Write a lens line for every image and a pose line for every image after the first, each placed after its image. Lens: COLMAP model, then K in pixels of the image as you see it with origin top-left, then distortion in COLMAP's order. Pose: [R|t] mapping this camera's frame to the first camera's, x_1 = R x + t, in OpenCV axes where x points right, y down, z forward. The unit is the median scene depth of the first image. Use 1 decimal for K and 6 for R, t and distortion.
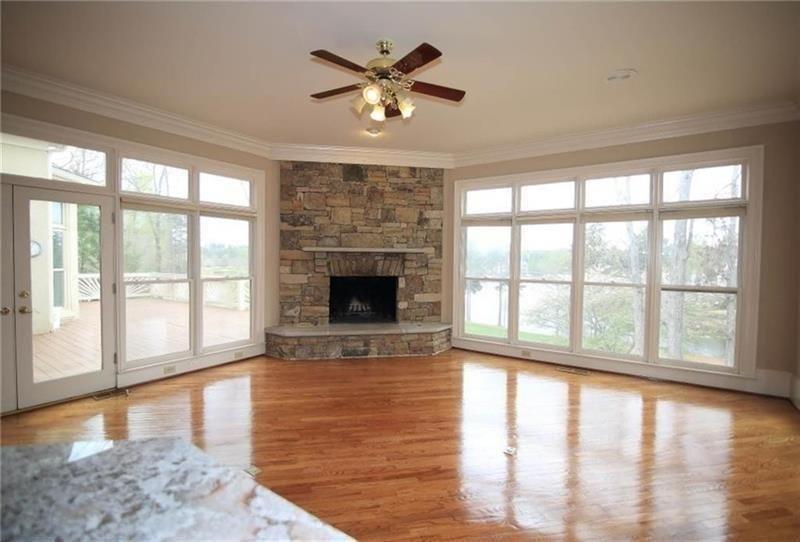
lens RADIAL K [[376.3, 0, 400.0], [0, 376.3, 271.0], [0, 0, 1]] dist [-0.001378, -0.000171]
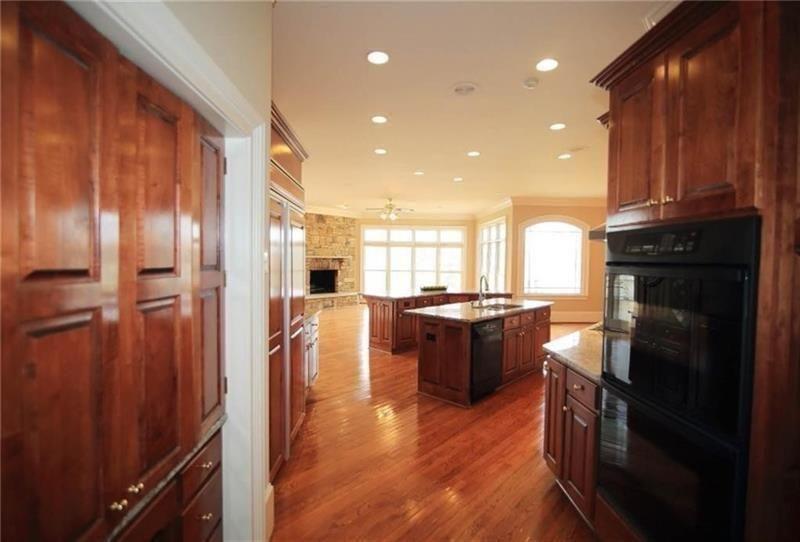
lens RADIAL K [[376.3, 0, 400.0], [0, 376.3, 271.0], [0, 0, 1]] dist [-0.001378, -0.000171]
pose [[0.805532, -0.017609, 0.592291, -0.954822], [0.010125, 0.999821, 0.015955, -0.008462], [-0.592466, -0.006856, 0.805566, -0.857437]]
